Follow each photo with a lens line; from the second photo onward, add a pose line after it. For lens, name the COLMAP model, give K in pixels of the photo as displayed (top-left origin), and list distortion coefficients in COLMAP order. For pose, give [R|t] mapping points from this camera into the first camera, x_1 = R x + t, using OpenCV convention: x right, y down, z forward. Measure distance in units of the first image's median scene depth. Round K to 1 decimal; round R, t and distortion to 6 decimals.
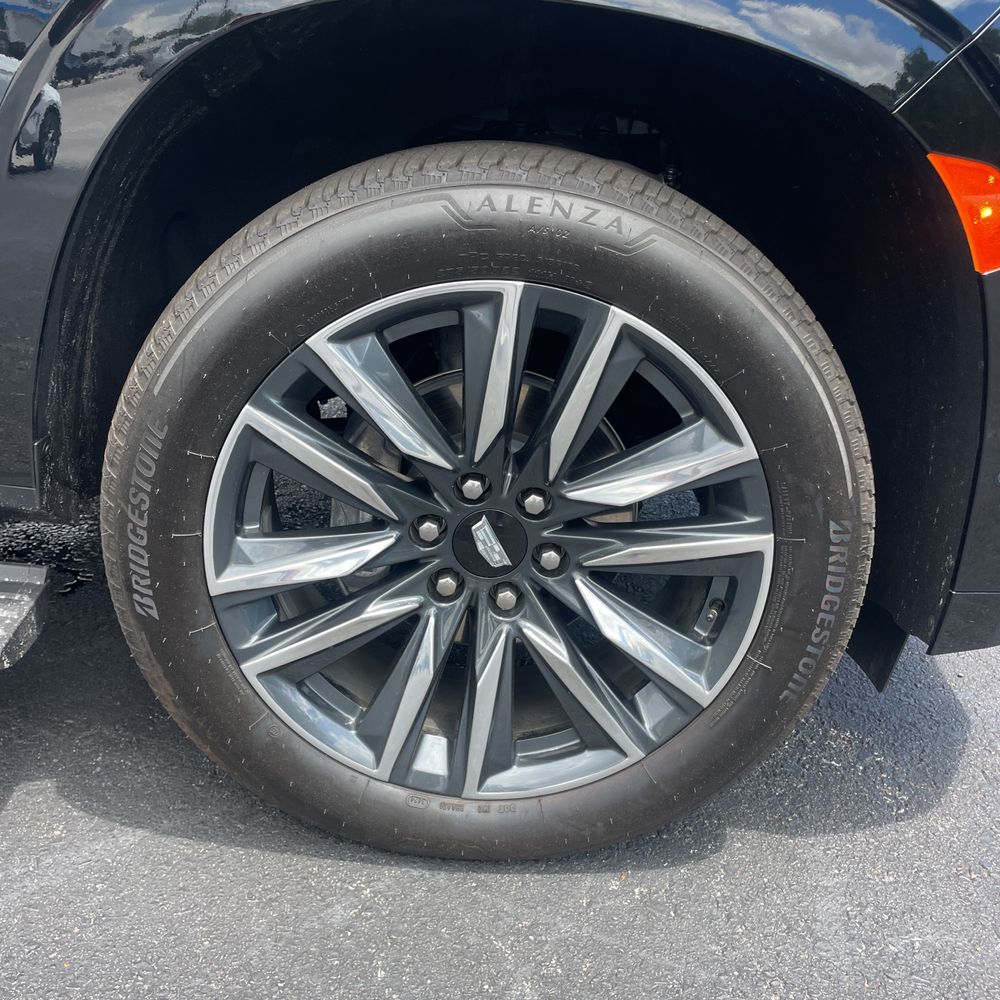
lens RADIAL K [[1016.5, 0, 502.4], [0, 1016.5, 489.0], [0, 0, 1]] dist [0.090475, -0.113985]
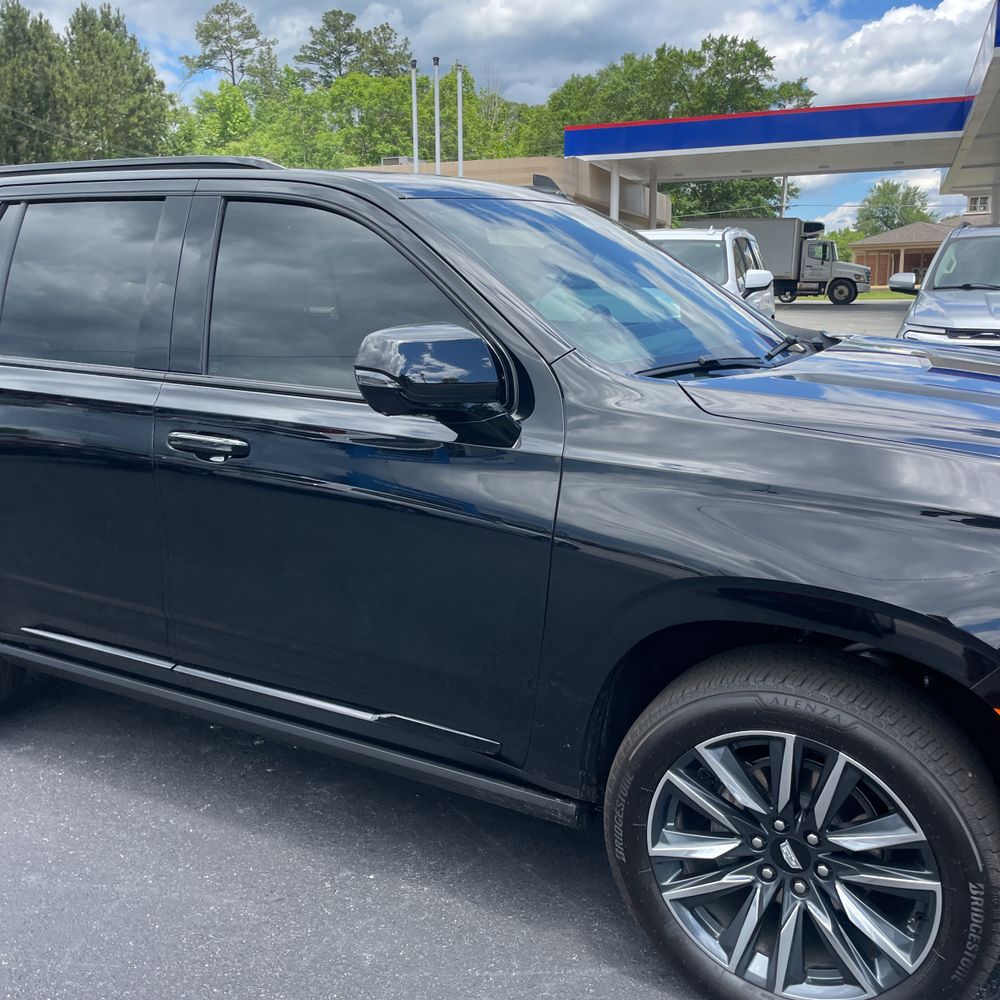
lens RADIAL K [[1016.5, 0, 502.4], [0, 1016.5, 489.0], [0, 0, 1]] dist [0.090475, -0.113985]
pose [[0.873563, 0.016912, -0.486418, 0.452272], [-0.095781, 0.985826, -0.137739, -0.310333], [0.477194, 0.166913, 0.862801, -1.057472]]
